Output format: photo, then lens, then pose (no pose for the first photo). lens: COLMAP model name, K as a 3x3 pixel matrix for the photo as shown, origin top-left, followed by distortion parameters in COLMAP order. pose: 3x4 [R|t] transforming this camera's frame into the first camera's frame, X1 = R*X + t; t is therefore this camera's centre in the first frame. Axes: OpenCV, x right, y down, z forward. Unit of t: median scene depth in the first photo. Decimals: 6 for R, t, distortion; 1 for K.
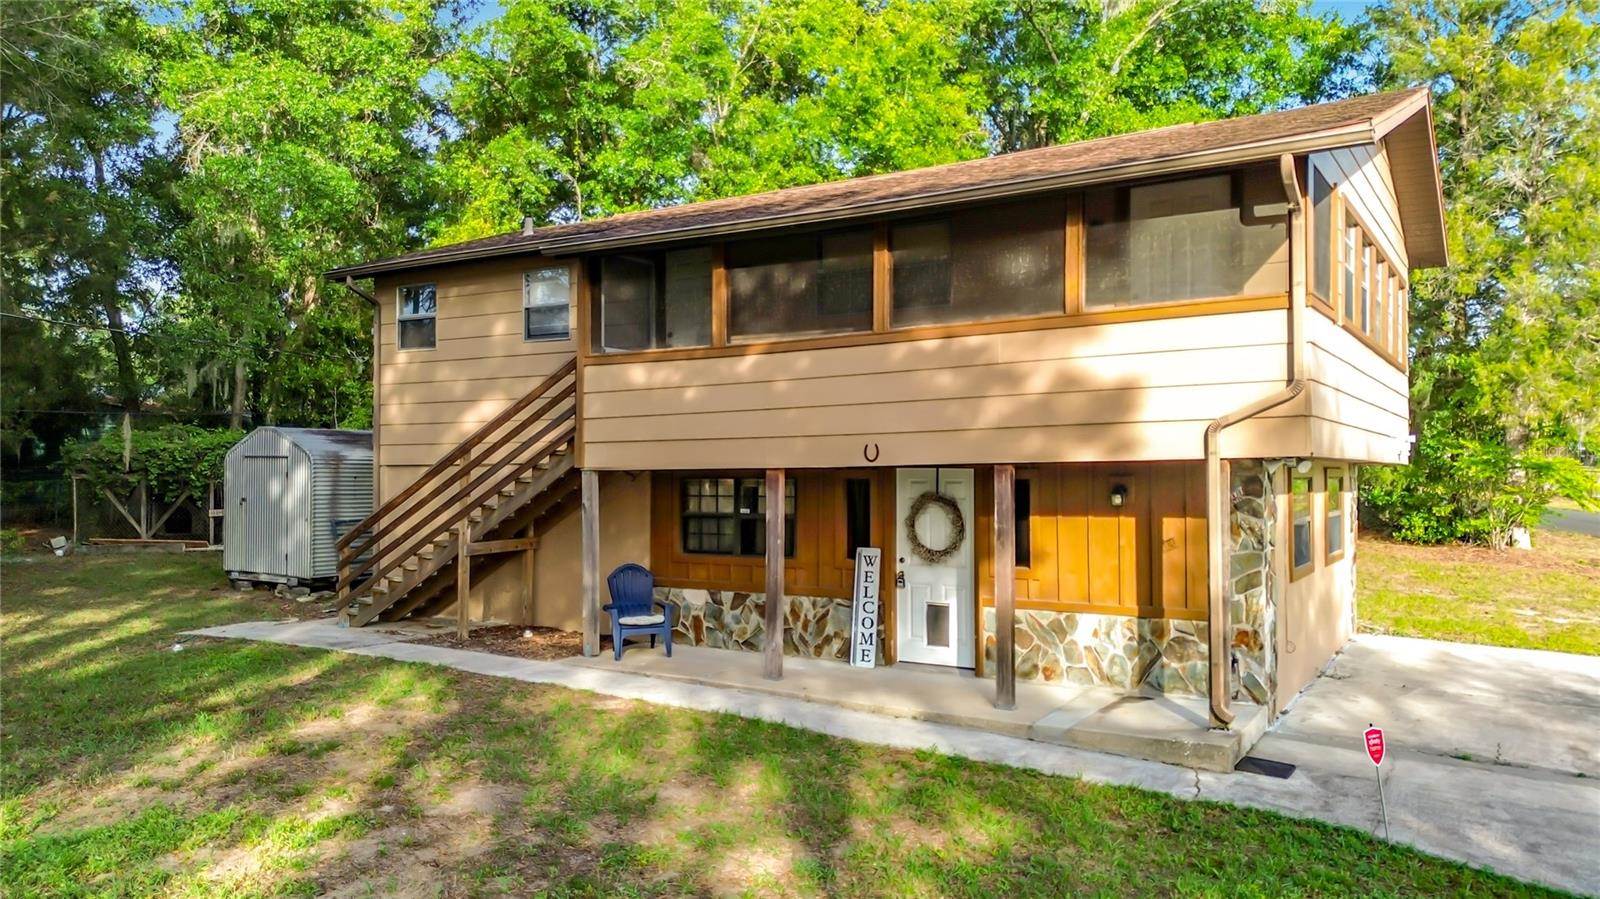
lens RADIAL K [[1146.9, 0, 800.0], [0, 1146.9, 449.5], [0, 0, 1]] dist [0.079138, -0.085515]
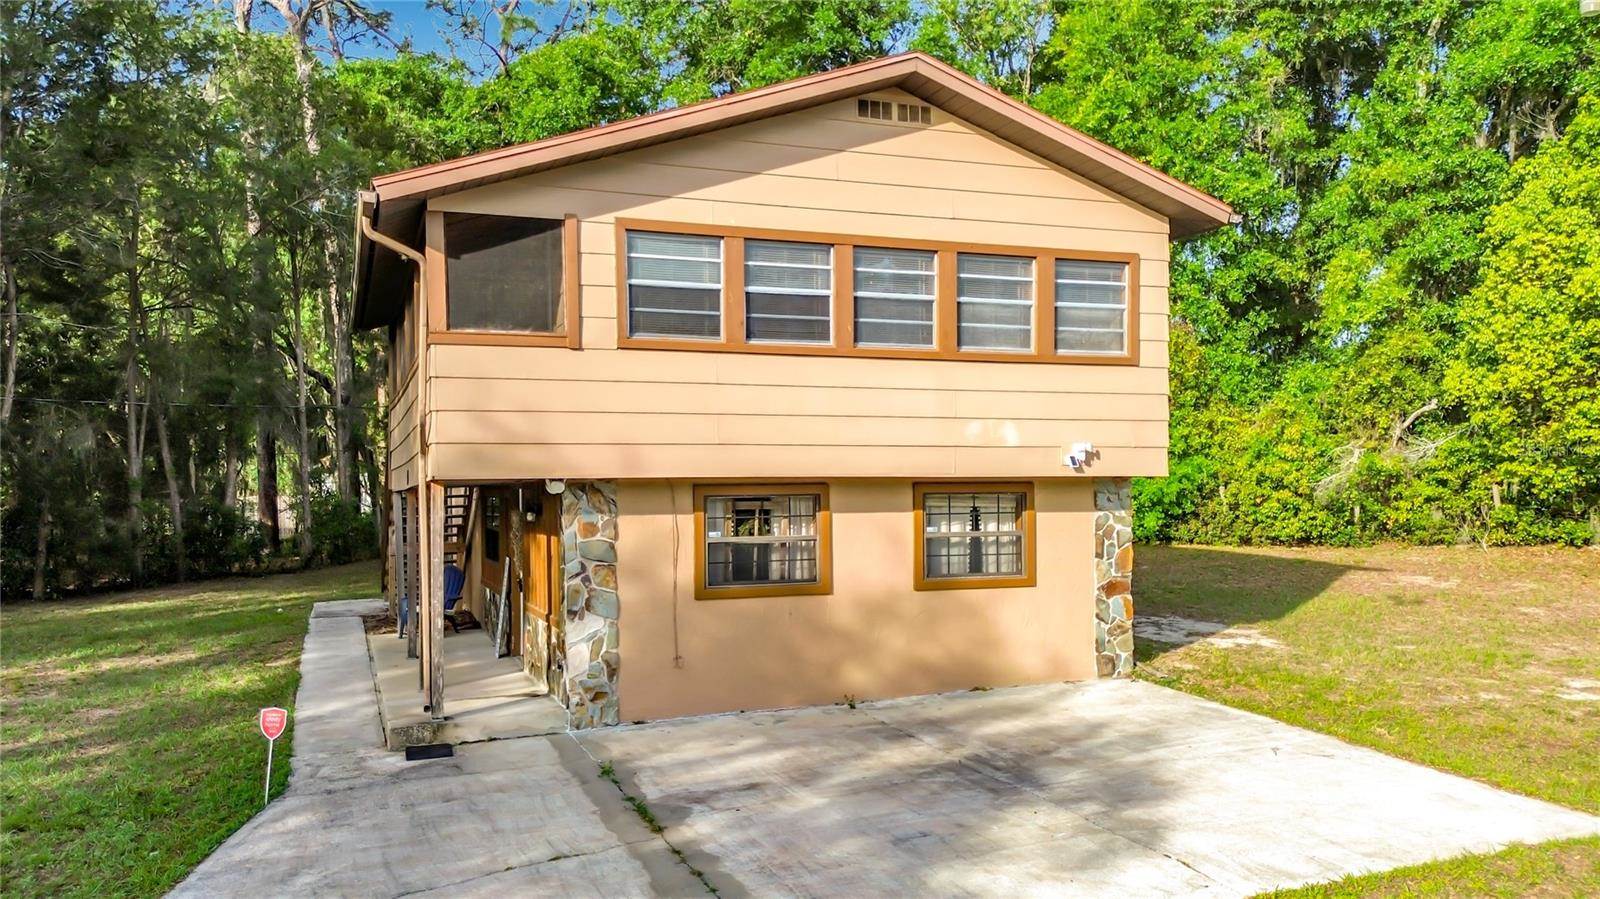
lens RADIAL K [[1178.6, 0, 777.6], [0, 1178.6, 496.4], [0, 0, 1]] dist [0.055168, -0.002505]
pose [[0.793152, -0.000450, -0.609023, 1.053587], [0.020751, 0.999439, 0.026287, -0.000827], [0.608670, -0.033487, 0.792717, 0.222213]]
